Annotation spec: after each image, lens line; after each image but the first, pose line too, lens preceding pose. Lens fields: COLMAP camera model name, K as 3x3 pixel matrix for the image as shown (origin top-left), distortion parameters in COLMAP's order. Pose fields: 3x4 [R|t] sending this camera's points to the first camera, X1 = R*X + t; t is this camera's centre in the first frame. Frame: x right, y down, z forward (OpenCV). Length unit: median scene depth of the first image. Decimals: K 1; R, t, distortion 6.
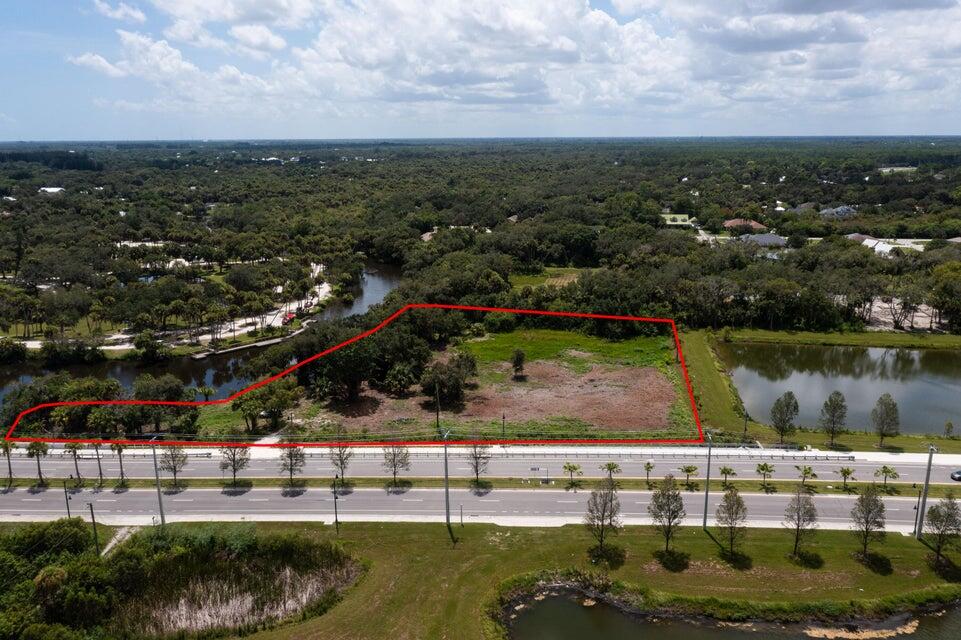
lens RADIAL K [[760.0, 0, 480.5], [0, 760.0, 320.0], [0, 0, 1]] dist [-0.002213, -0.002455]
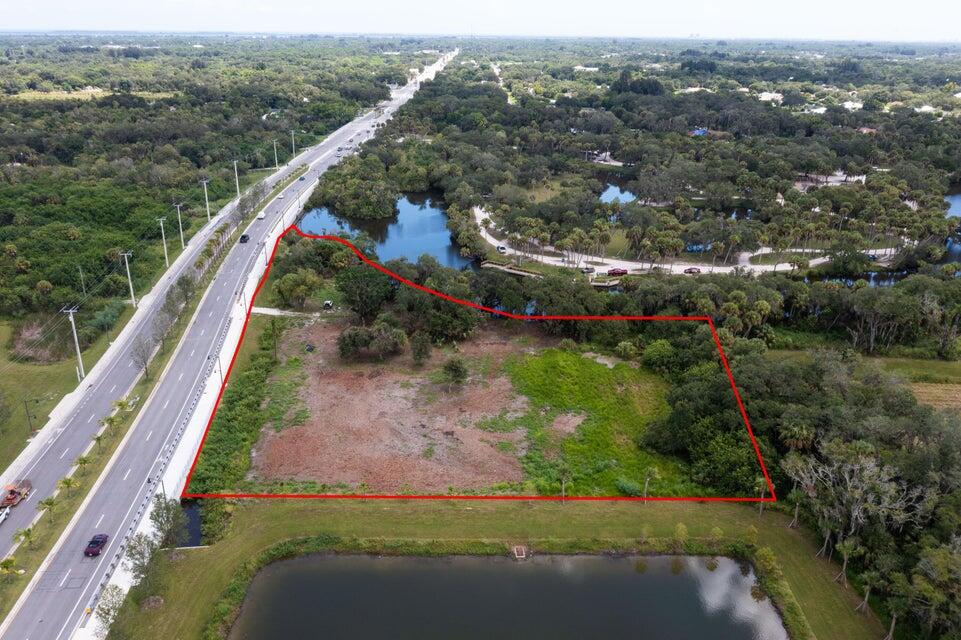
lens RADIAL K [[769.3, 0, 480.5], [0, 769.3, 320.0], [0, 0, 1]] dist [-0.003742, -0.001289]
pose [[0.169663, 0.358917, -0.917820, 1.064912], [-0.248980, 0.916720, 0.312462, -0.350588], [0.953532, 0.175505, 0.244897, 1.099010]]
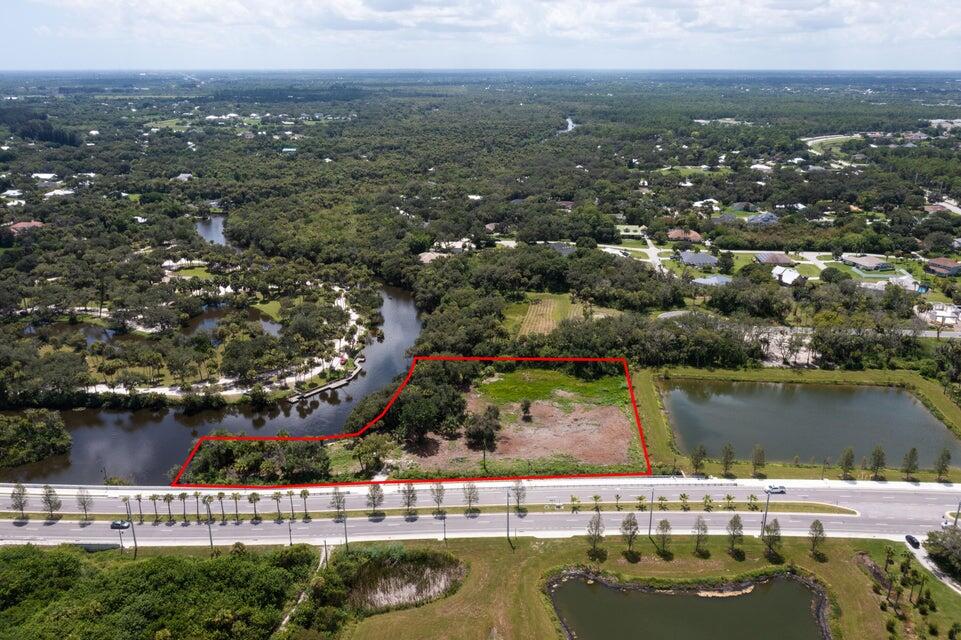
lens RADIAL K [[769.3, 0, 480.5], [0, 769.3, 320.0], [0, 0, 1]] dist [-0.003742, -0.001289]
pose [[0.997583, -0.014147, 0.068030, -0.184969], [0.007901, 0.995799, 0.091222, -0.336832], [-0.069035, -0.090464, 0.993504, -0.616515]]
